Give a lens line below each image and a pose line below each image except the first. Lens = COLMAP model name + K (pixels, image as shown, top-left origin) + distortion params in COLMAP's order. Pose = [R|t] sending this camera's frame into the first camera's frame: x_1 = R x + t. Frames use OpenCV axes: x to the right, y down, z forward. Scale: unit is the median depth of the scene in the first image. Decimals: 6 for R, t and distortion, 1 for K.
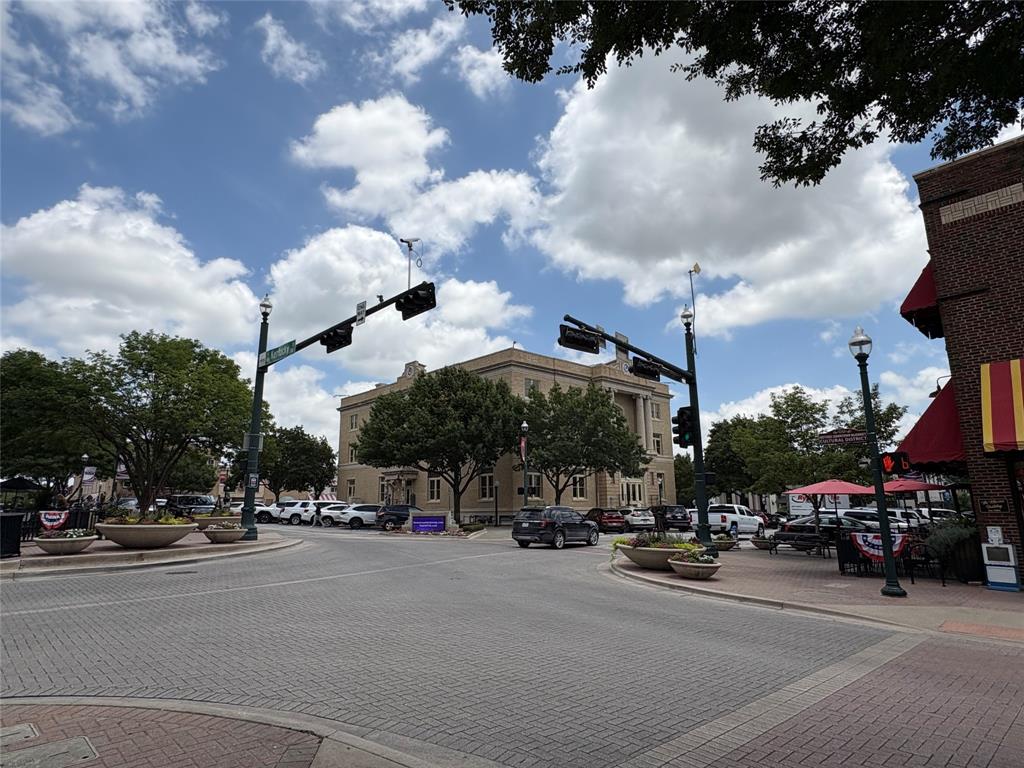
lens RADIAL K [[587.2, 0, 512.4], [0, 587.2, 387.9], [0, 0, 1]] dist [-0.007631, -0.000402]
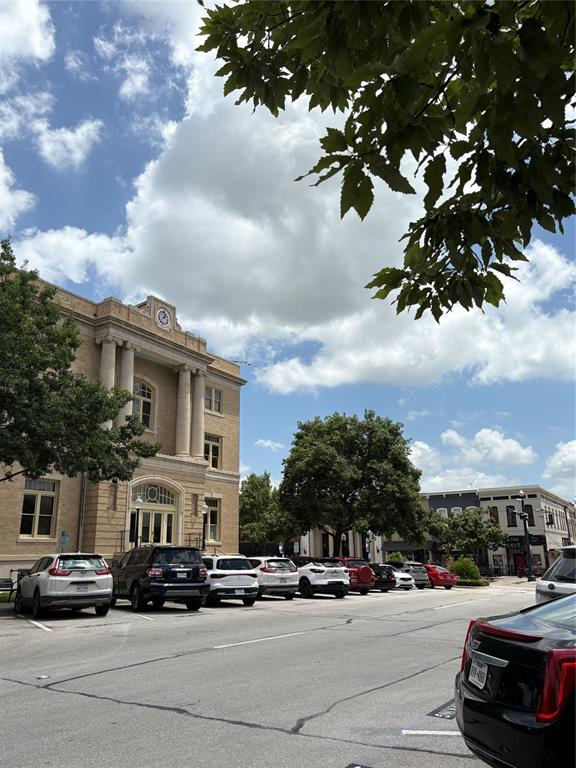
lens RADIAL K [[598.6, 0, 285.5], [0, 598.6, 382.3], [0, 0, 1]] dist [0.031973, -0.000645]
pose [[0.962734, 0.070792, 0.261020, 0.152516], [-0.048327, 0.994631, -0.091509, 0.078826], [-0.266097, 0.075485, 0.960986, 0.366918]]
